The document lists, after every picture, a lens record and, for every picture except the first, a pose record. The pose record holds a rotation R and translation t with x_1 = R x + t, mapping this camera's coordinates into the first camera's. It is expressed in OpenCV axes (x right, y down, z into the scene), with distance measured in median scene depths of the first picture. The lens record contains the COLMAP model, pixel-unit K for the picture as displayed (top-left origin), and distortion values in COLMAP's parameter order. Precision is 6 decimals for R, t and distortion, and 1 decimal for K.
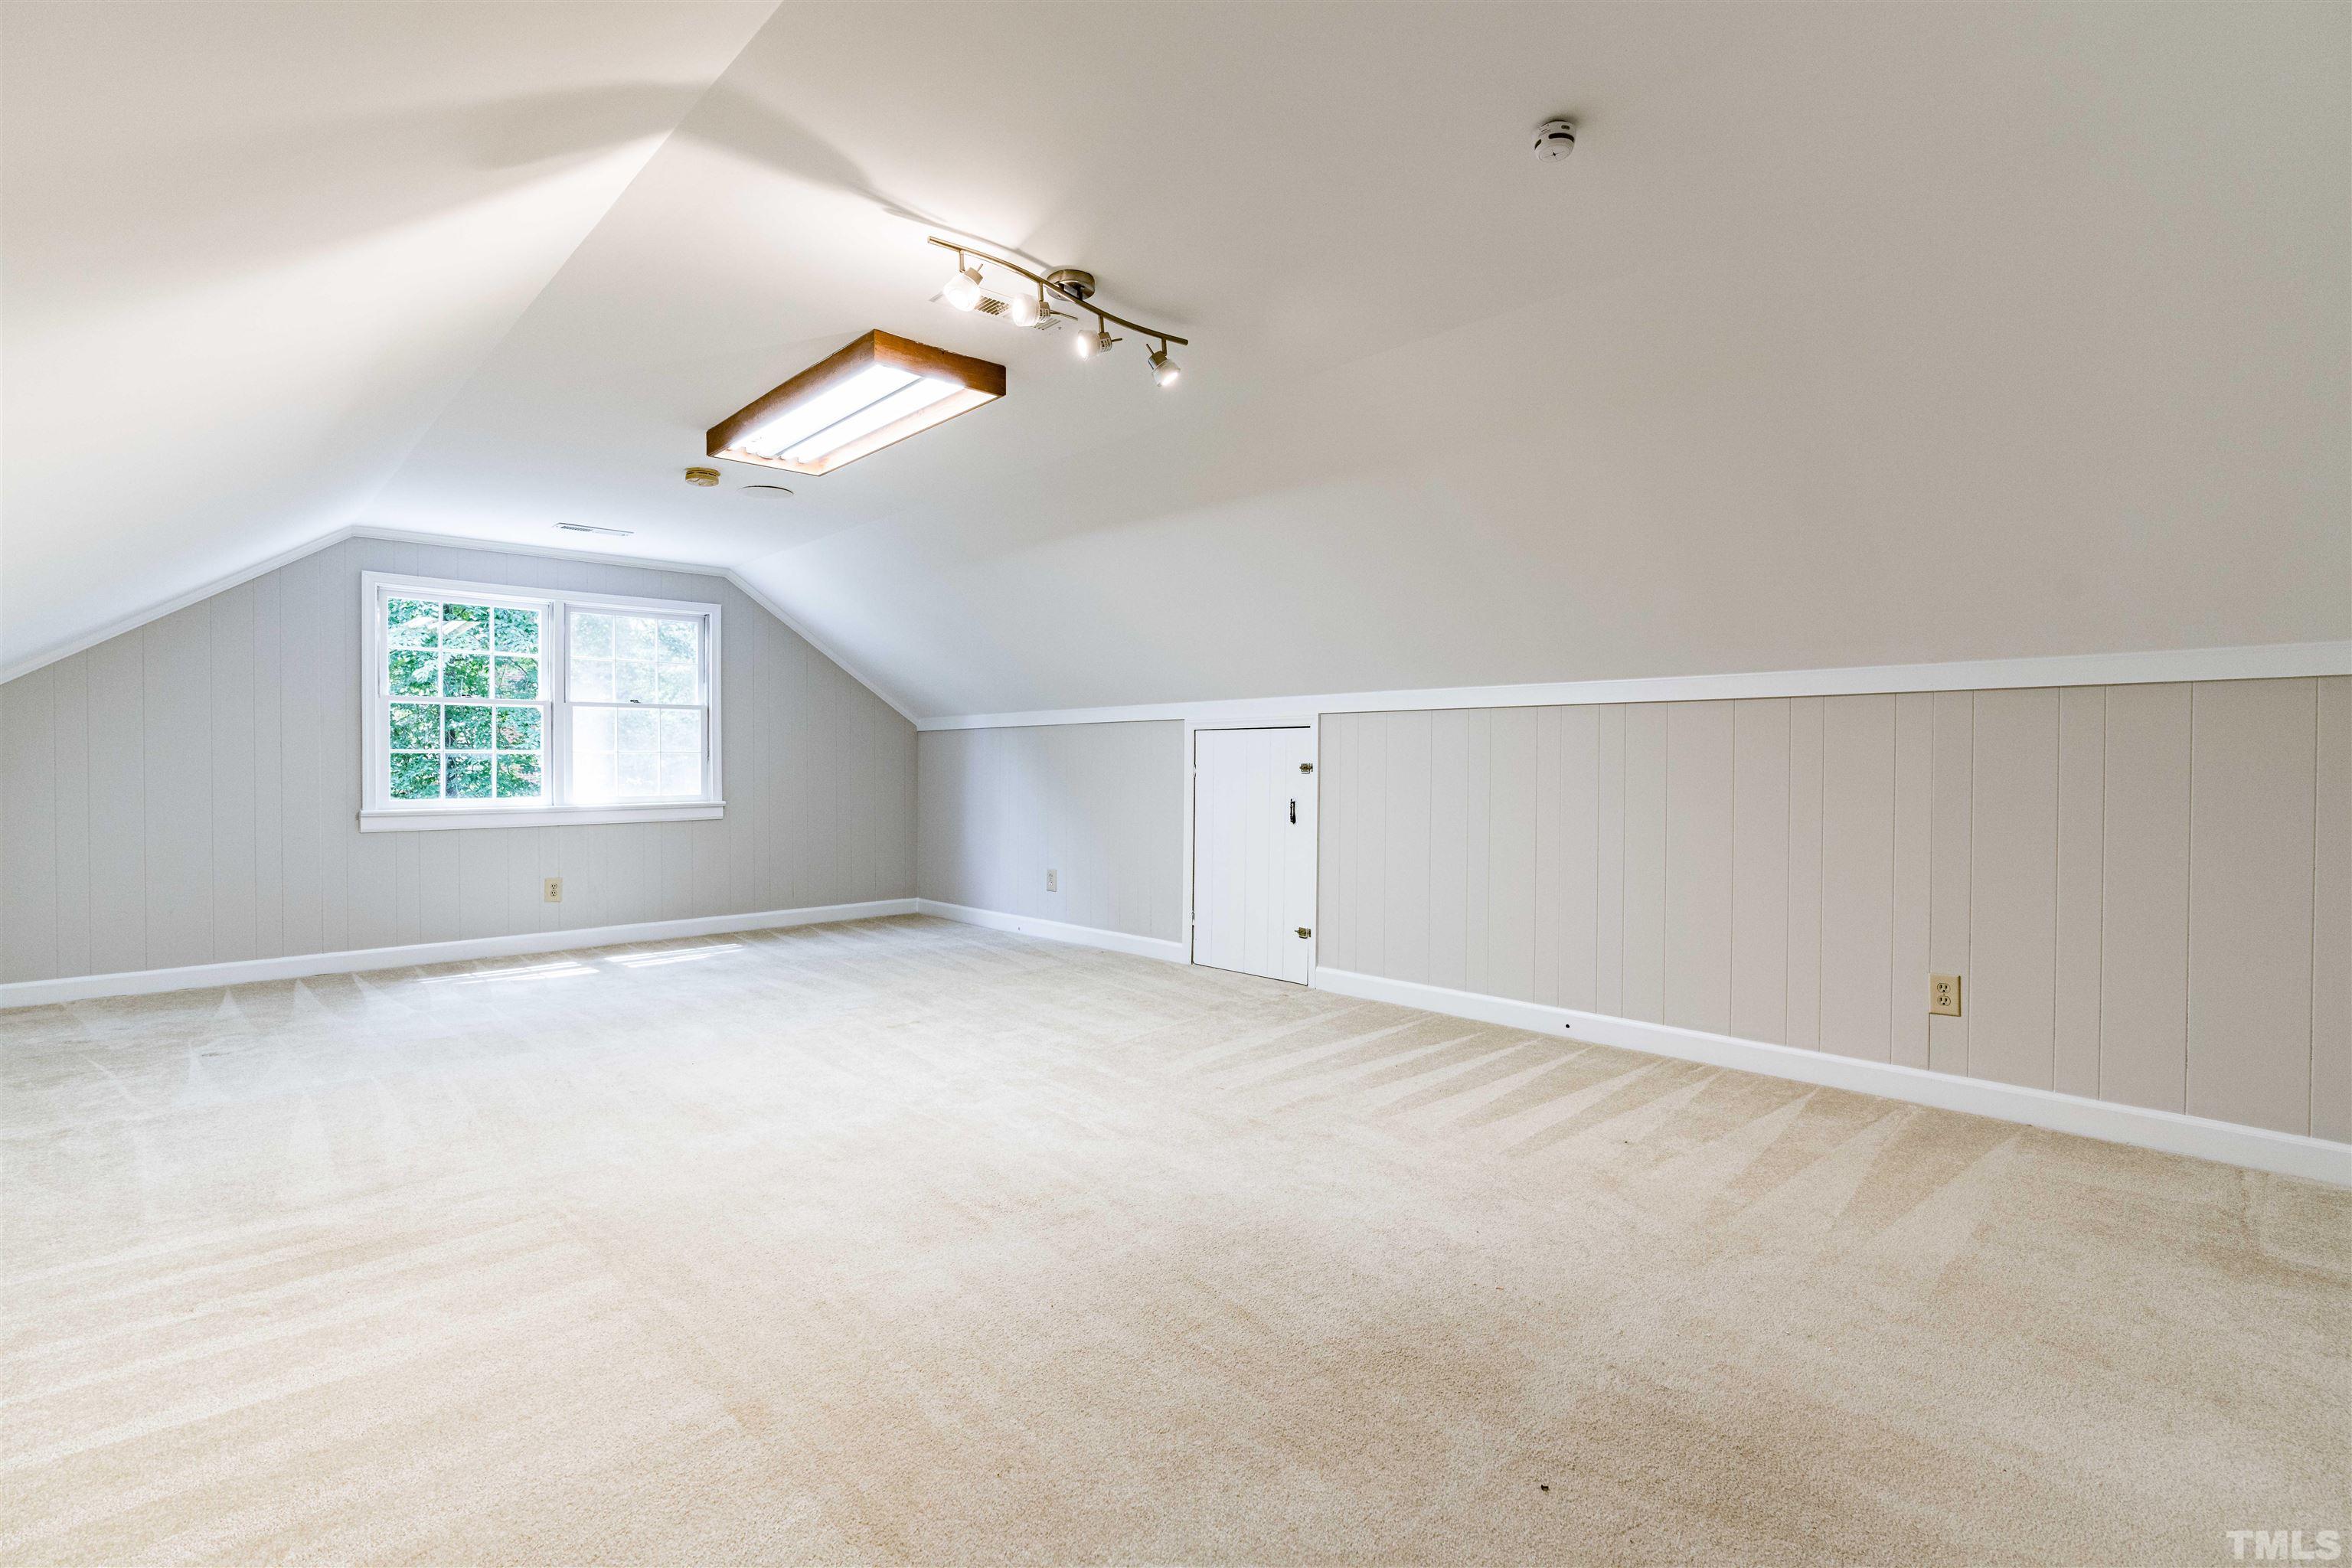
lens RADIAL K [[1089.9, 0, 1198.6], [0, 1089.9, 771.5], [0, 0, 1]] dist [-0.030380, 0.016413]
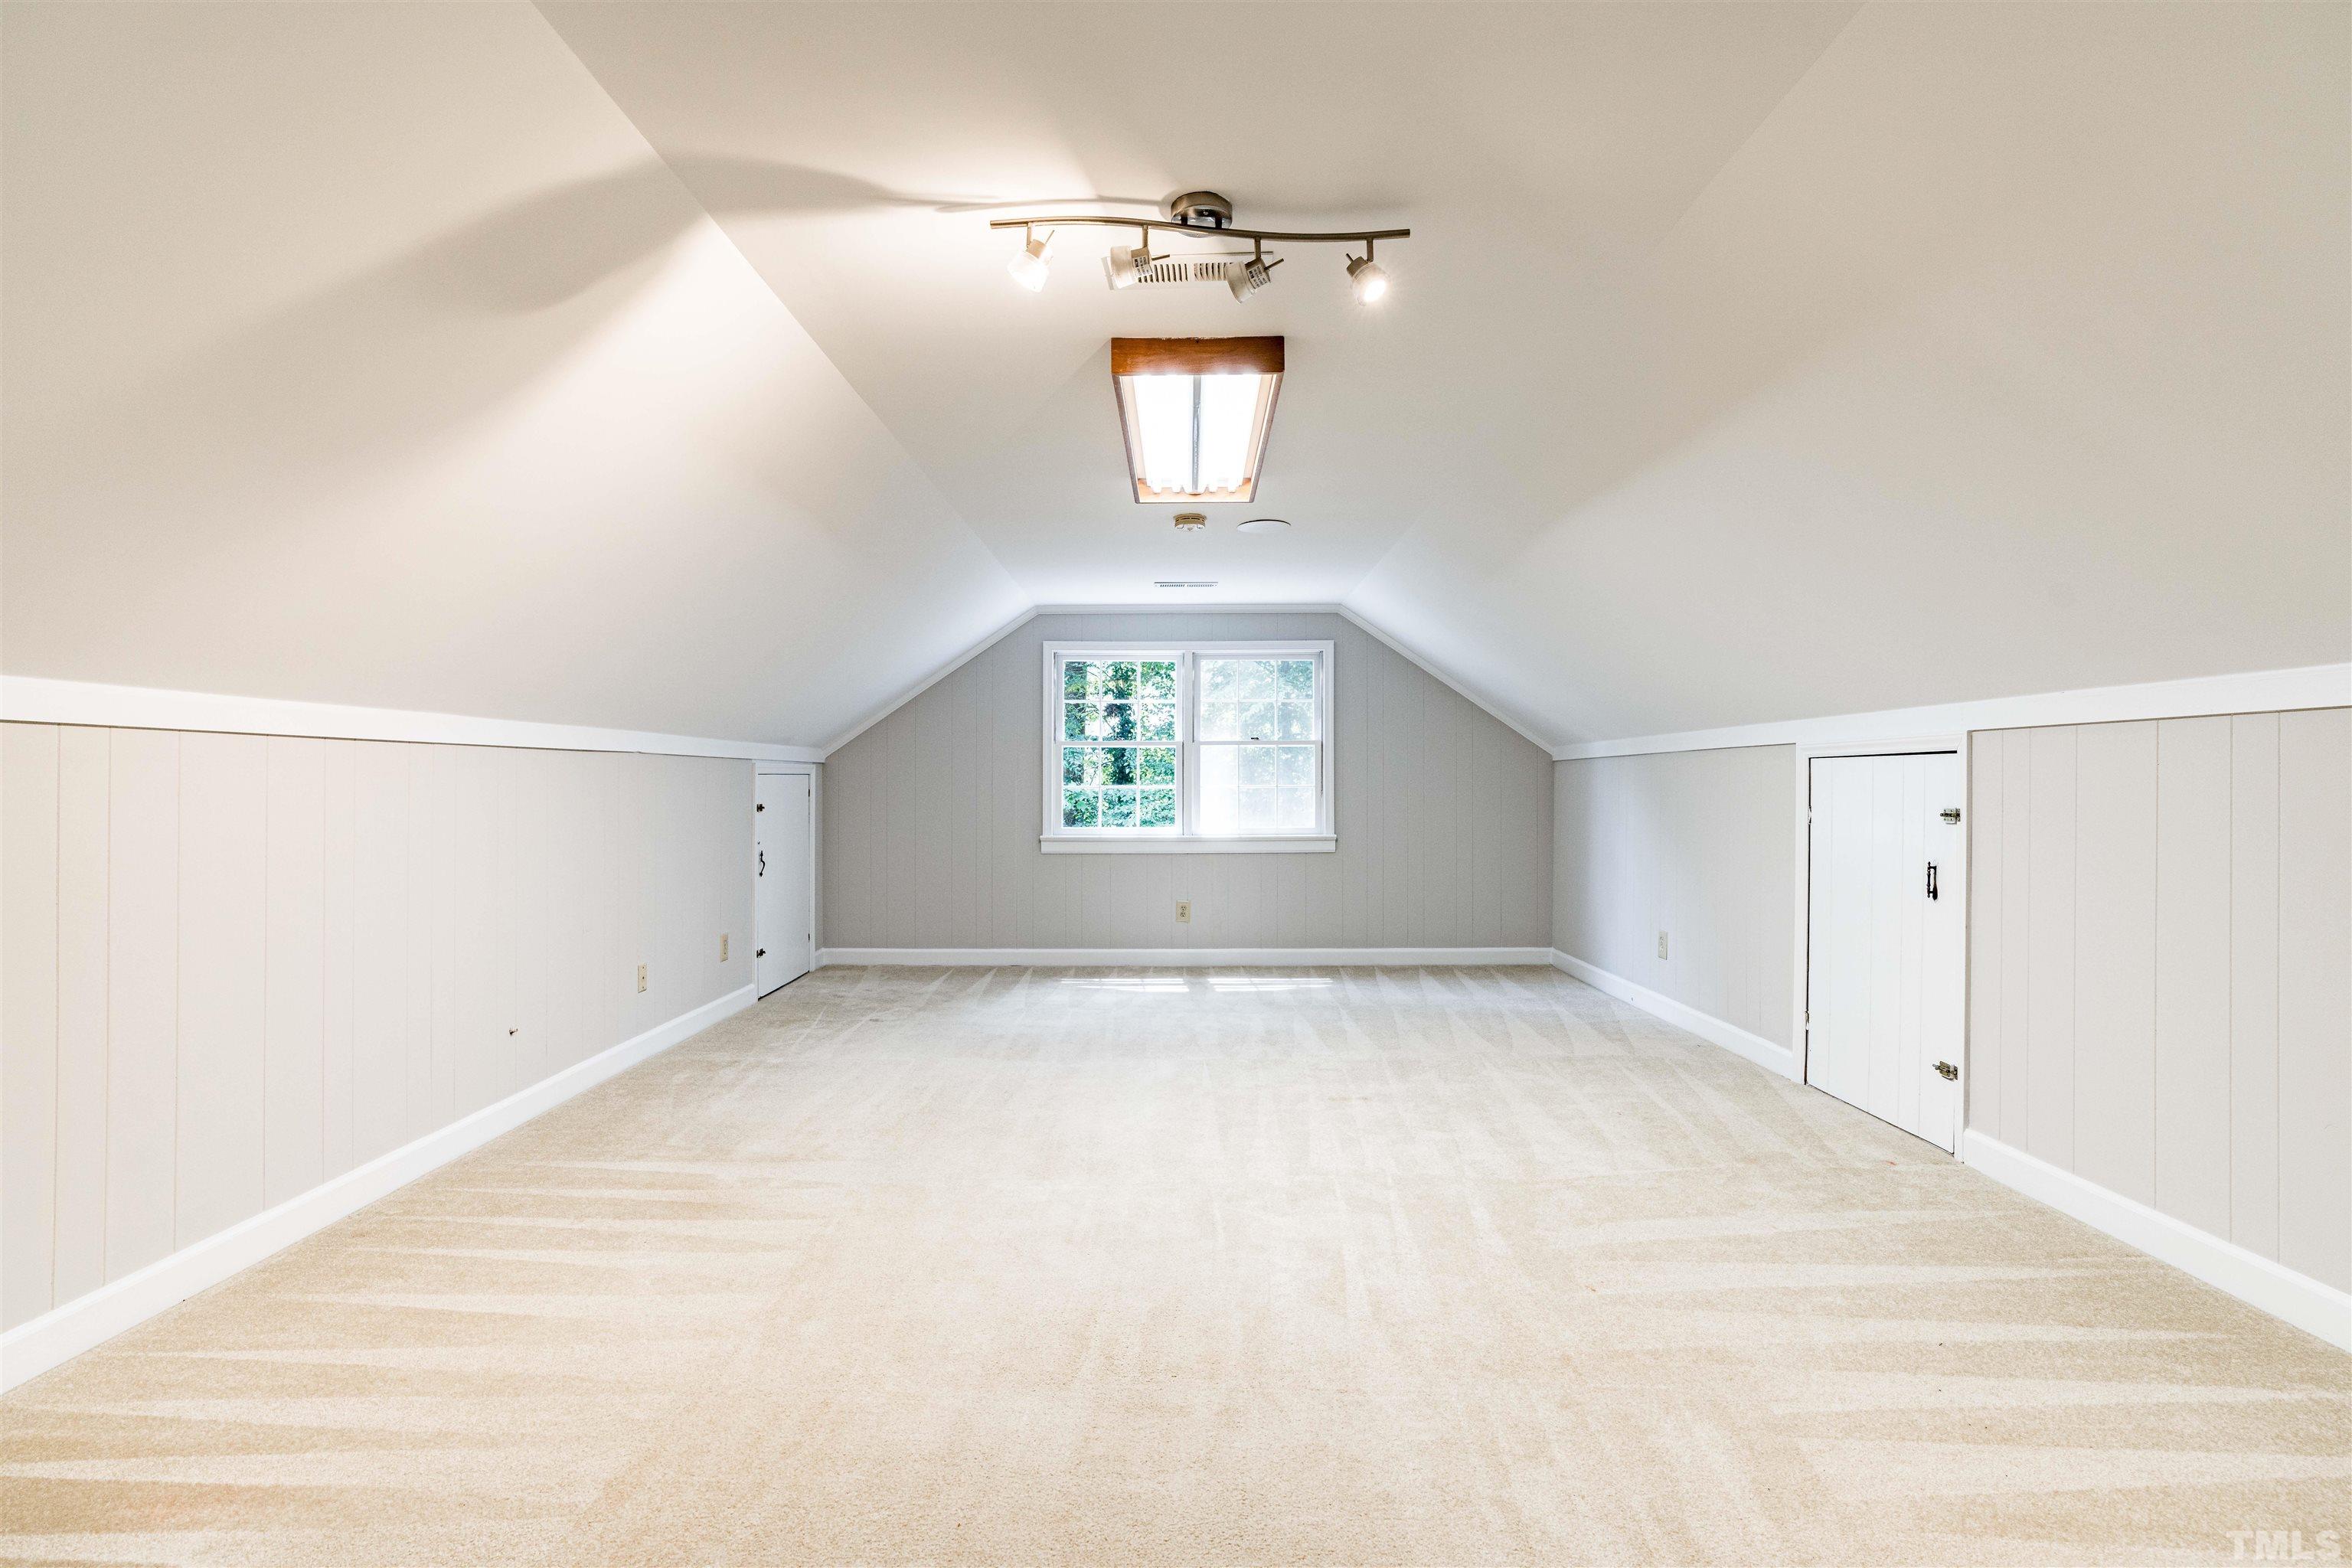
lens RADIAL K [[1089.9, 0, 1172.3], [0, 1089.9, 769.7], [0, 0, 1]] dist [-0.030380, 0.016413]
pose [[0.714758, -0.011379, -0.699279, 0.211431], [-0.004807, 0.999764, -0.021183, -0.013915], [0.699355, 0.018502, 0.714535, 0.218679]]
